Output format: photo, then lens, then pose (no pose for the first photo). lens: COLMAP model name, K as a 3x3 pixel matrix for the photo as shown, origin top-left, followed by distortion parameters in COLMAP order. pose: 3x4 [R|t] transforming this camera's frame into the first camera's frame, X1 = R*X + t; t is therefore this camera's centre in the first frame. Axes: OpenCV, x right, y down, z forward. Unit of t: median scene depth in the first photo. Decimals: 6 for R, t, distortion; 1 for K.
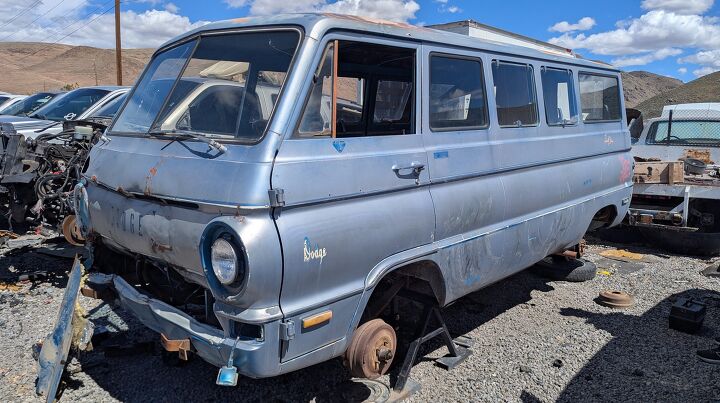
lens RADIAL K [[513.0, 0, 357.4], [0, 513.0, 199.4], [0, 0, 1]] dist [0.067804, -0.062178]
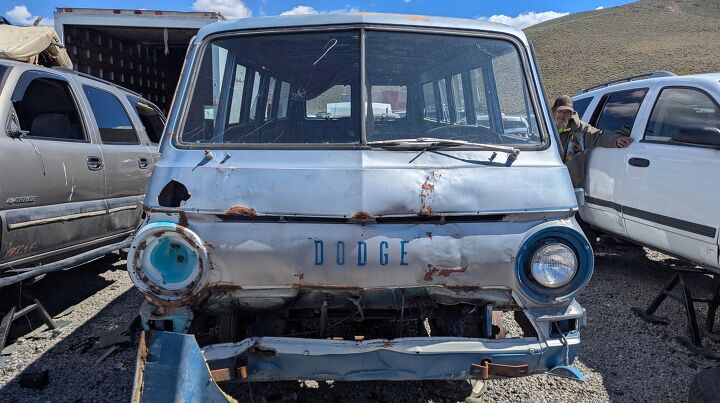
lens RADIAL K [[513.0, 0, 357.4], [0, 513.0, 199.4], [0, 0, 1]] dist [0.067804, -0.062178]
pose [[0.710407, -0.108656, 0.695353, -0.999016], [0.106962, 0.993202, 0.045921, -0.079212], [-0.695616, 0.041753, 0.717200, 0.430606]]
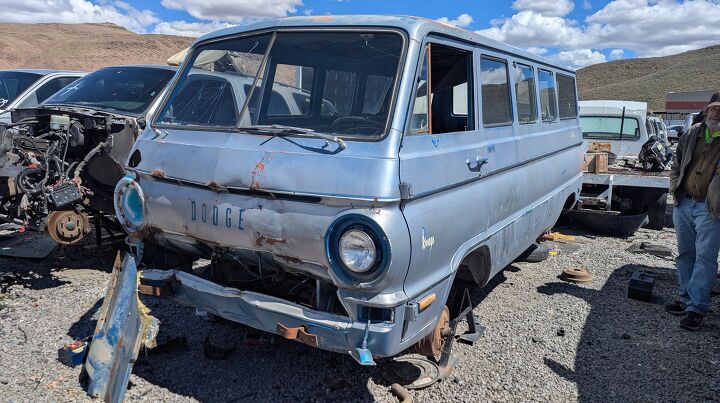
lens RADIAL K [[517.4, 0, 345.8], [0, 517.4, 202.8], [0, 0, 1]] dist [0.042484, -0.004398]
pose [[0.982139, -0.017007, 0.187386, -0.389719], [0.012187, 0.999565, 0.026844, -0.006943], [-0.187761, -0.024081, 0.981919, -0.036020]]
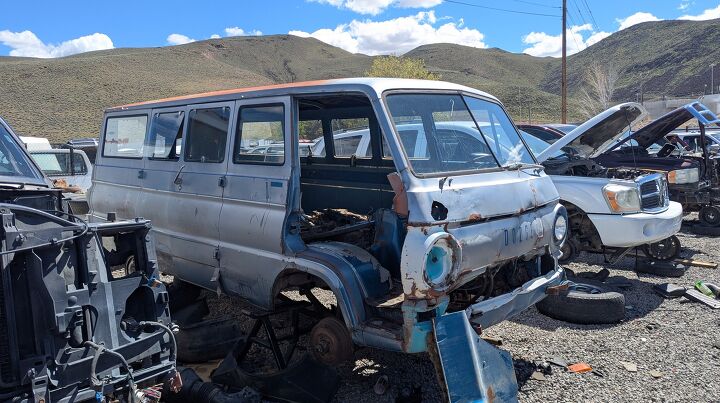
lens RADIAL K [[513.0, 0, 357.4], [0, 513.0, 199.4], [0, 0, 1]] dist [0.067804, -0.062178]
pose [[-0.022777, -0.123622, 0.992068, -1.702117], [0.147703, 0.981019, 0.125636, -0.265152], [-0.988769, 0.149394, -0.004085, 1.390074]]
